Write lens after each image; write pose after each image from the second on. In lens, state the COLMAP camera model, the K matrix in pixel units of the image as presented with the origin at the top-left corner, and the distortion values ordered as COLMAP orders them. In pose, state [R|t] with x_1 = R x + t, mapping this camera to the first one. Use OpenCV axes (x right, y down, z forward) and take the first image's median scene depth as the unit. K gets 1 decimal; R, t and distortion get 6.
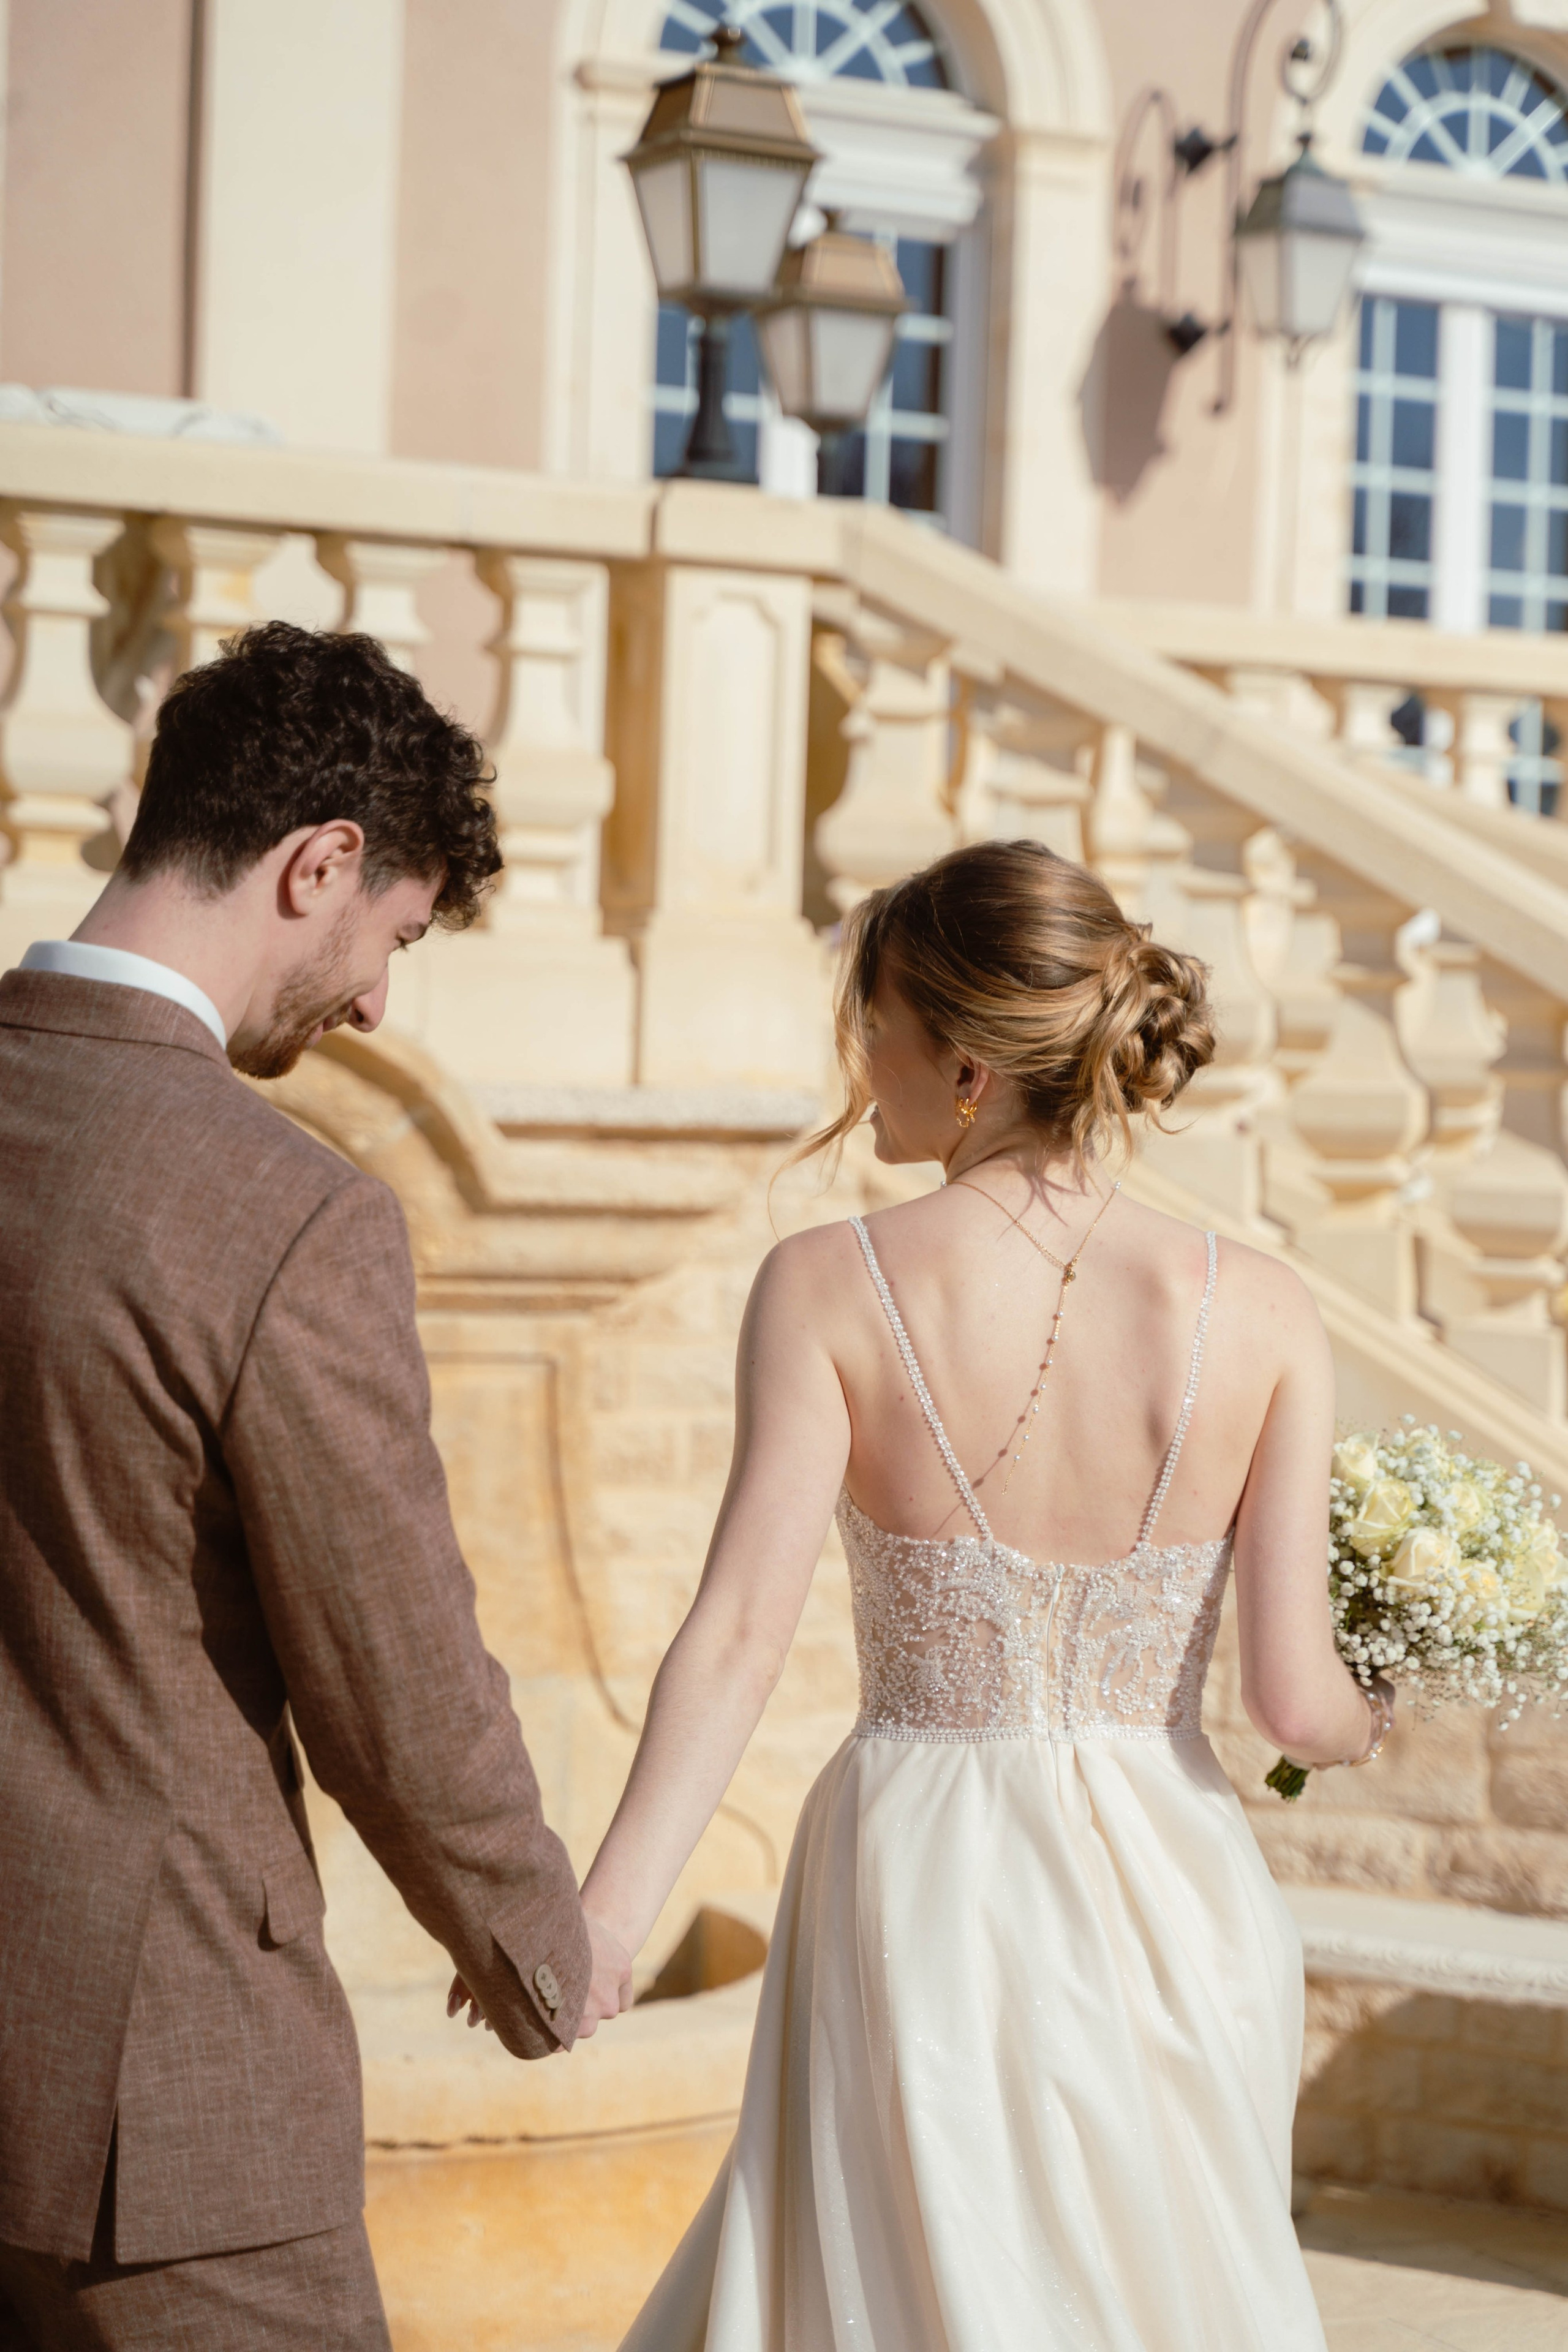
lens RADIAL K [[5032.5, 0, 784.0], [0, 5032.5, 1176.0], [0, 0, 1]] dist [-0.034842, -0.069918]
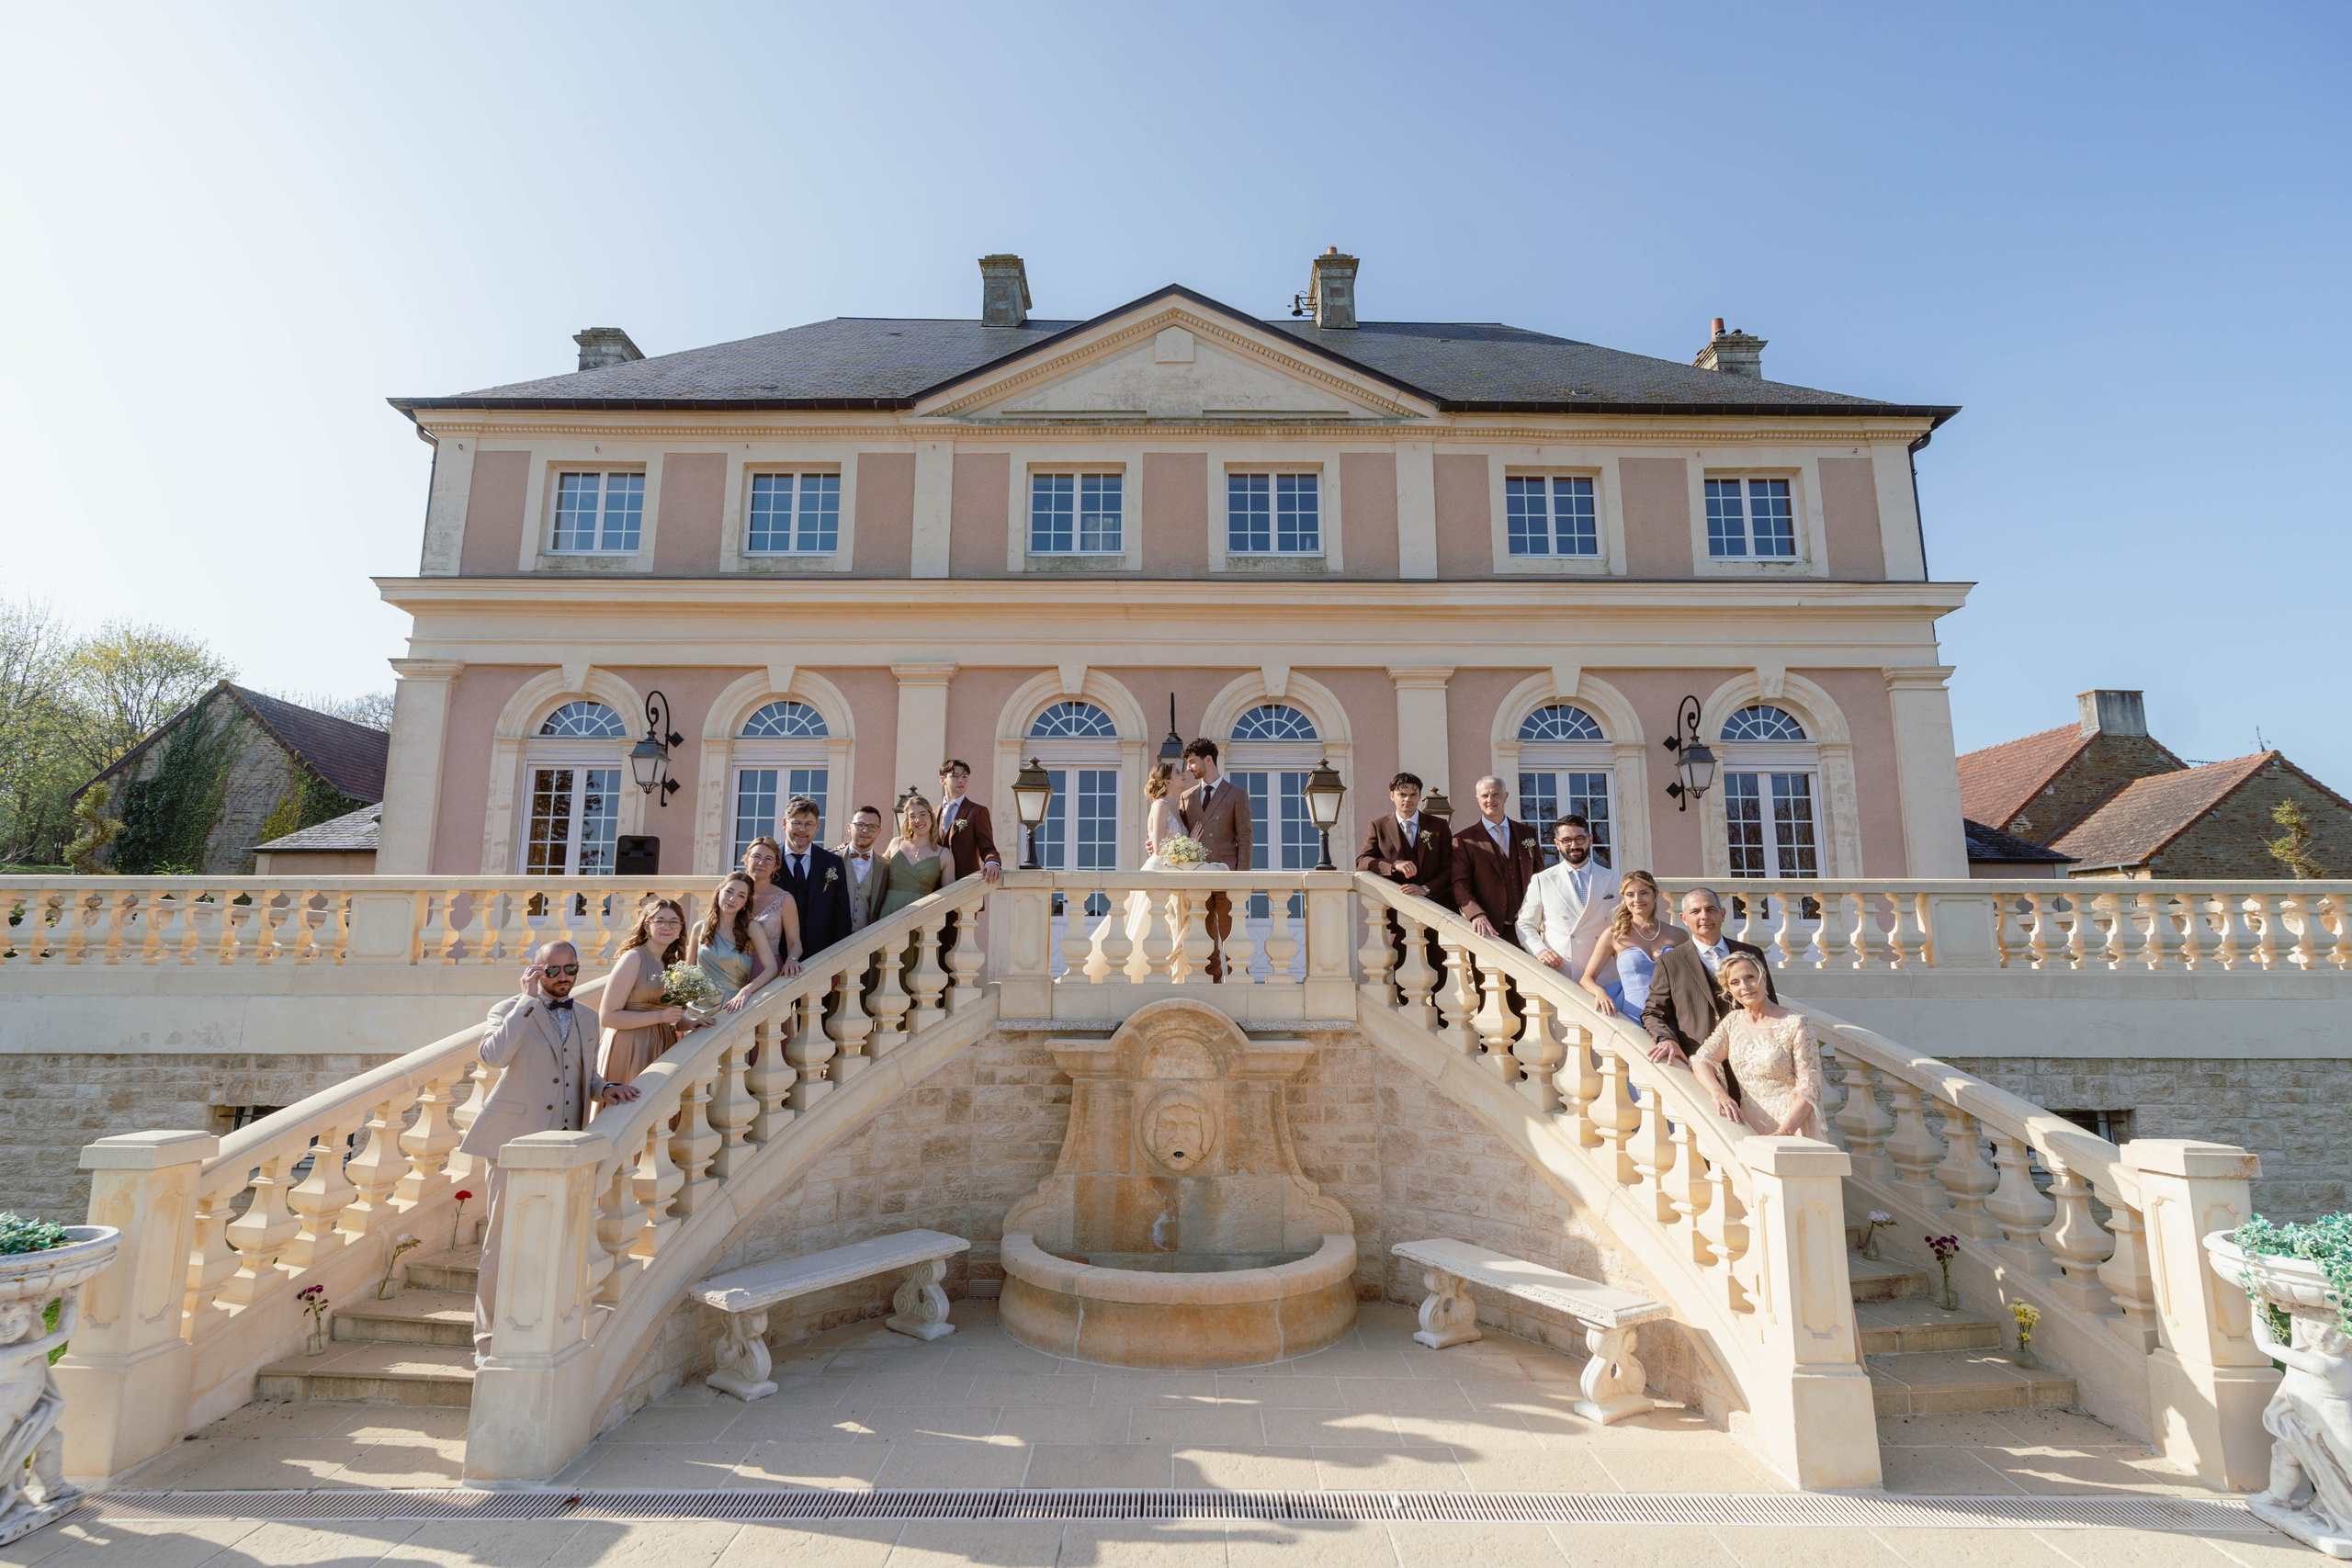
lens RADIAL K [[1147.2, 0, 1176.0], [0, 1147.2, 784.0], [0, 0, 1]] dist [0.002794, 0.000672]
pose [[0.881958, -0.111013, -0.458069, 0.238739], [0.024503, 0.981352, -0.190653, -0.022940], [0.470691, 0.156924, 0.868231, 0.090298]]
